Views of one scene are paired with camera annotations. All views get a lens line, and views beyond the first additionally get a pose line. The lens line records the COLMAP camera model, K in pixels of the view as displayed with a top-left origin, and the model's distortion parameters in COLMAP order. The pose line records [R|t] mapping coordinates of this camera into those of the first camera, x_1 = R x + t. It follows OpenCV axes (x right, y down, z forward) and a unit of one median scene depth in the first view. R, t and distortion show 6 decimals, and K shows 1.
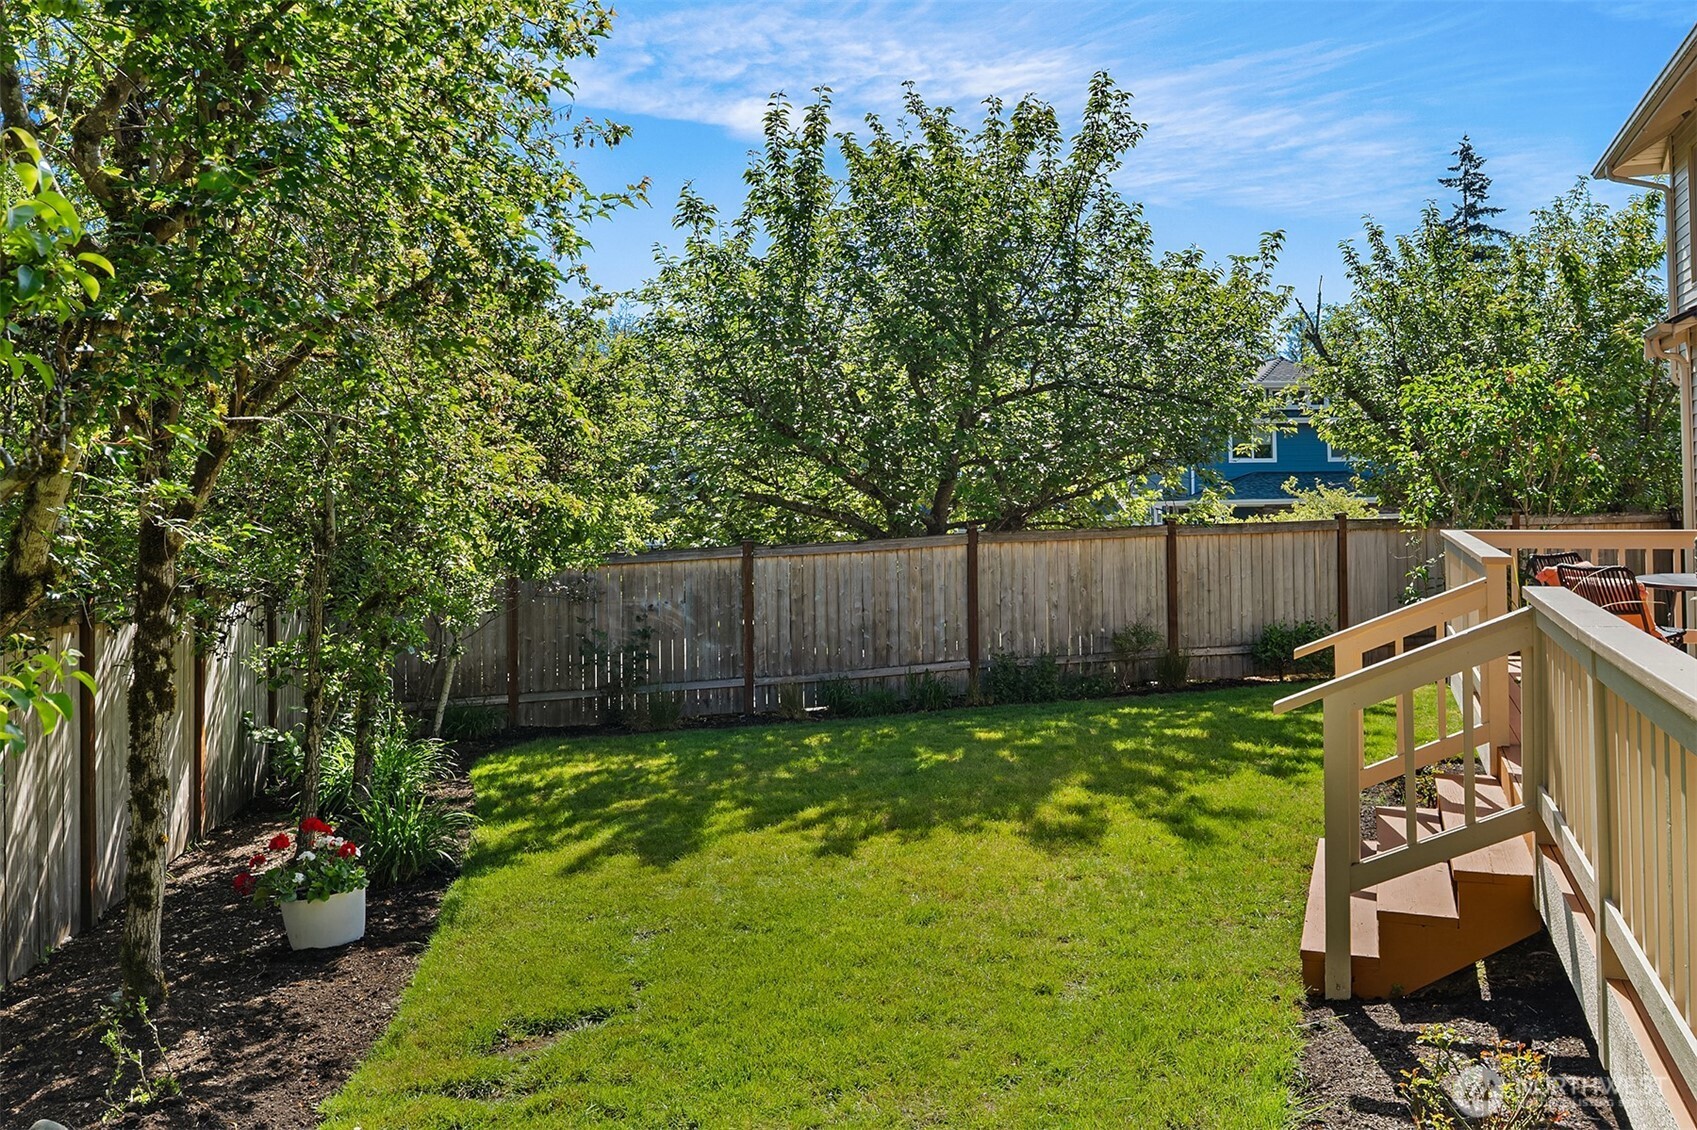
lens RADIAL K [[1397.1, 0, 805.1], [0, 1397.1, 498.1], [0, 0, 1]] dist [-0.001293, 0.003580]
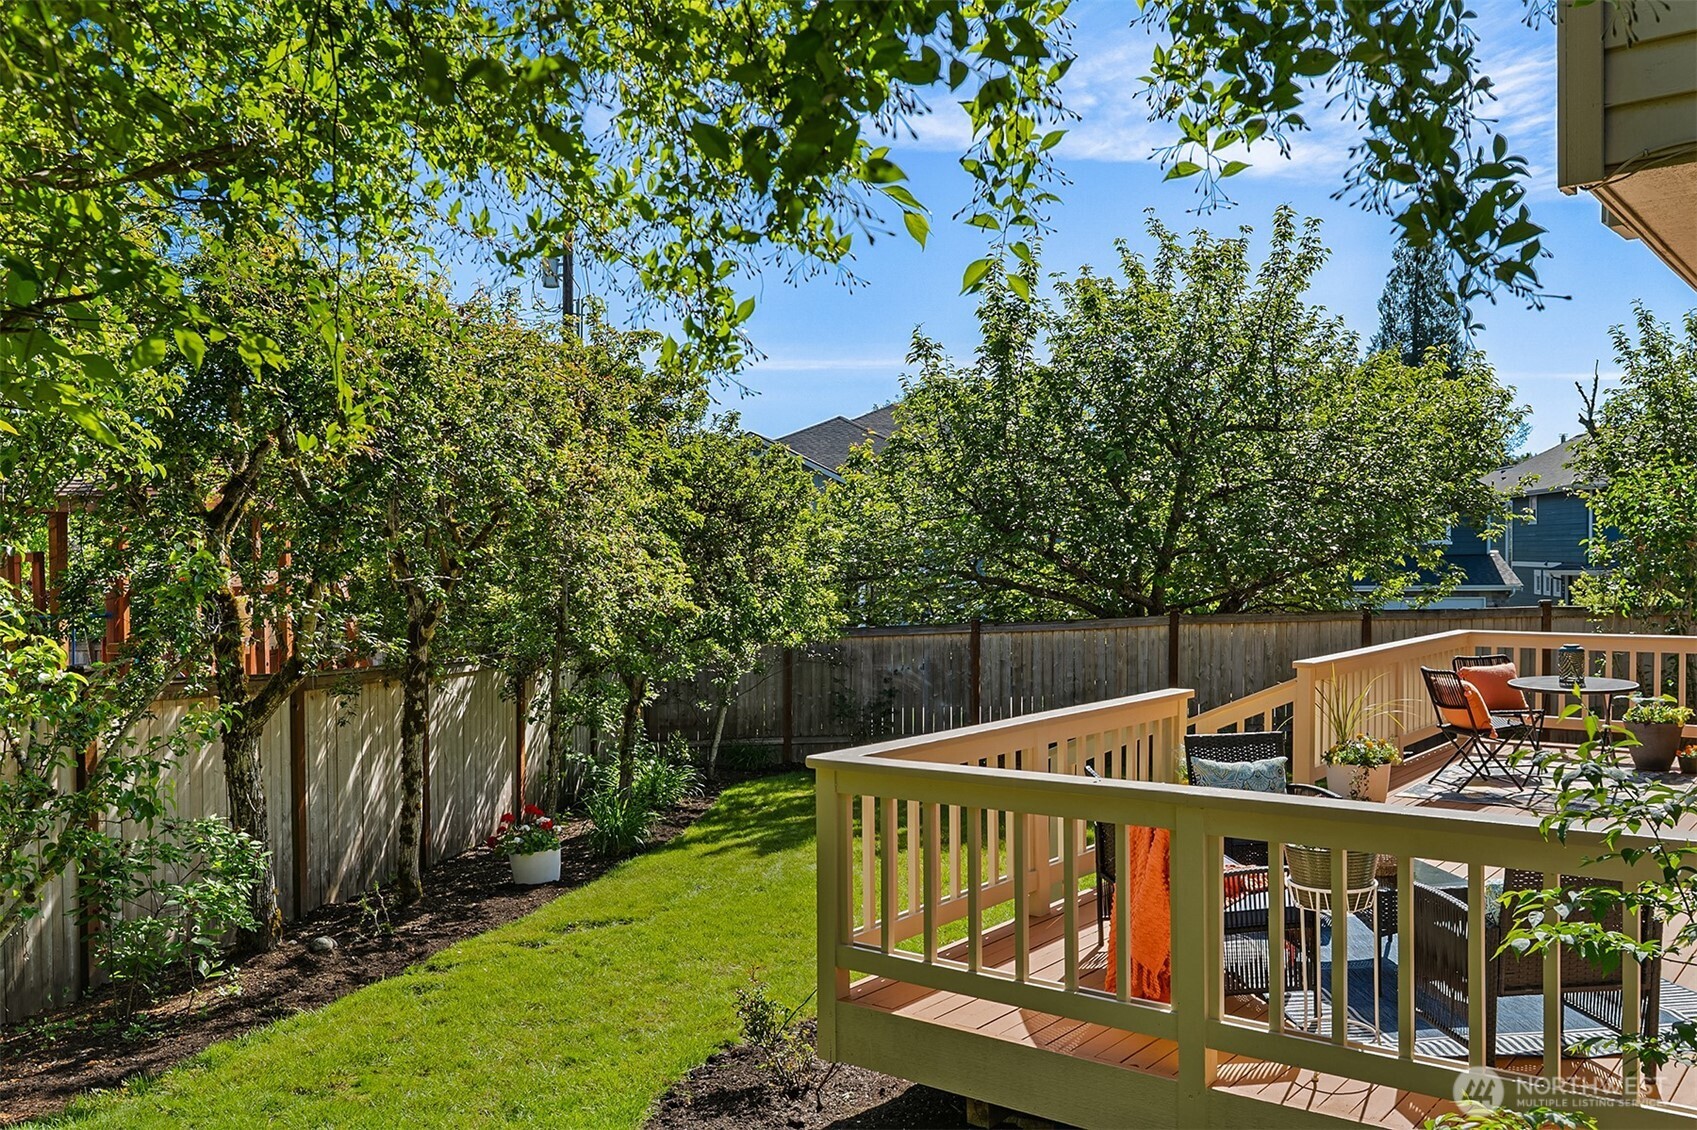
lens RADIAL K [[1406.4, 0, 826.5], [0, 1406.4, 603.5], [0, 0, 1]] dist [0.060745, -0.142085]
pose [[0.949244, 0.014301, -0.314215, 0.227195], [-0.002156, 0.999238, 0.038965, -0.031010], [0.314533, -0.036310, 0.948552, -0.199272]]
